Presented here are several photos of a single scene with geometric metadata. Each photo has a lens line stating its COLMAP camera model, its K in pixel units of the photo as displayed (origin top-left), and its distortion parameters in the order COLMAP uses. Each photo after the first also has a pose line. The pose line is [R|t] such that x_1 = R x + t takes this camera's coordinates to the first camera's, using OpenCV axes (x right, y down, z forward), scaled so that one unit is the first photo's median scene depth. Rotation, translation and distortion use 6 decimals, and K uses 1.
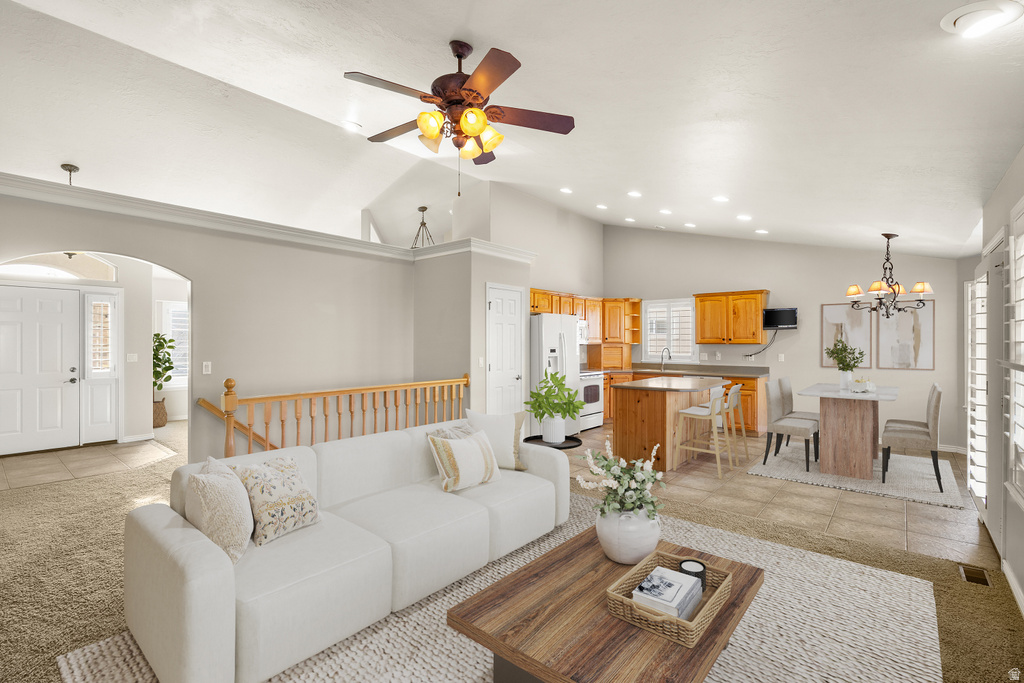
lens RADIAL K [[472.8, 0, 496.4], [0, 472.8, 339.7], [0, 0, 1]] dist [0.000612, 0.000468]
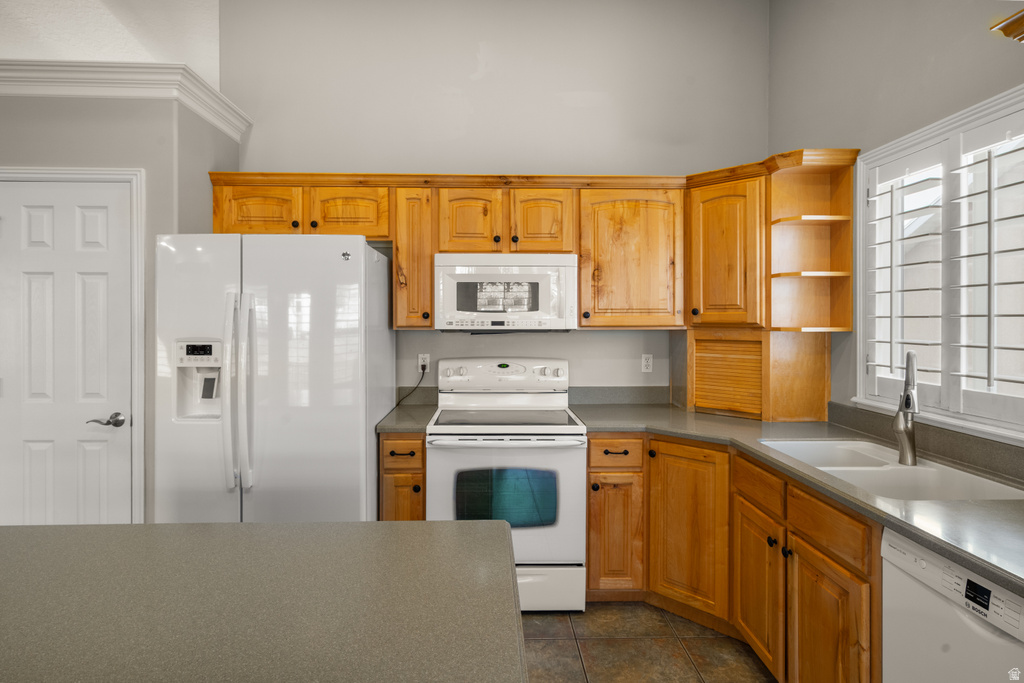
lens RADIAL K [[538.5, 0, 506.5], [0, 538.5, 317.3], [0, 0, 1]] dist [0.004078, 0.000855]
pose [[0.673716, 0.001270, -0.738989, 0.464939], [0.001333, 0.999995, 0.002934, 0.000381], [0.738989, -0.002962, 0.673711, 0.796873]]
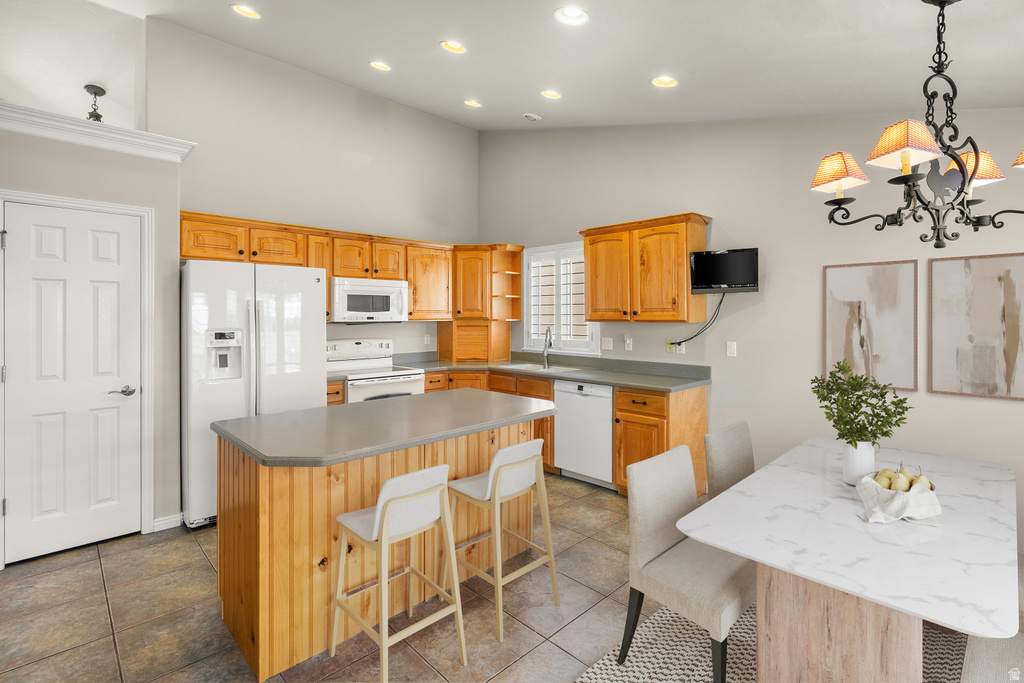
lens RADIAL K [[472.8, 0, 505.6], [0, 472.8, 316.1], [0, 0, 1]] dist [0.000612, 0.000468]
pose [[0.995108, -0.000130, -0.098790, 0.407784], [0.000565, 0.999990, 0.004374, 0.000560], [0.098789, -0.004408, 0.995099, 0.467945]]
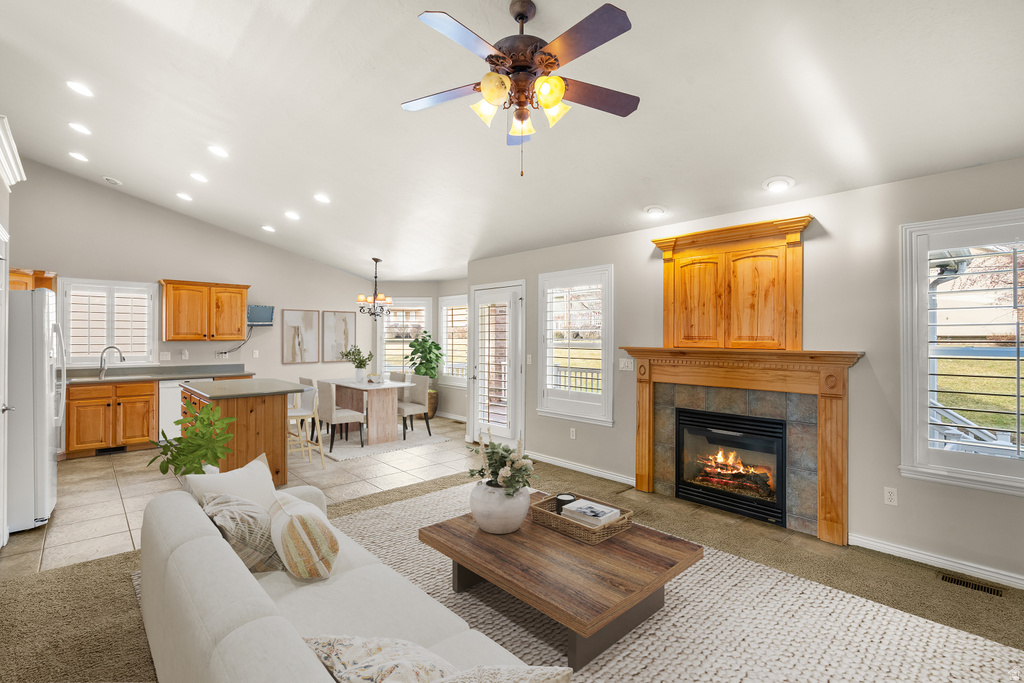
lens RADIAL K [[472.8, 0, 517.2], [0, 472.8, 335.0], [0, 0, 1]] dist [0.000612, 0.000468]
pose [[0.116600, 0.004446, 0.993169, -0.337143], [-0.005152, 0.999979, -0.003871, -0.001481], [-0.993166, -0.004666, 0.116621, 0.322285]]
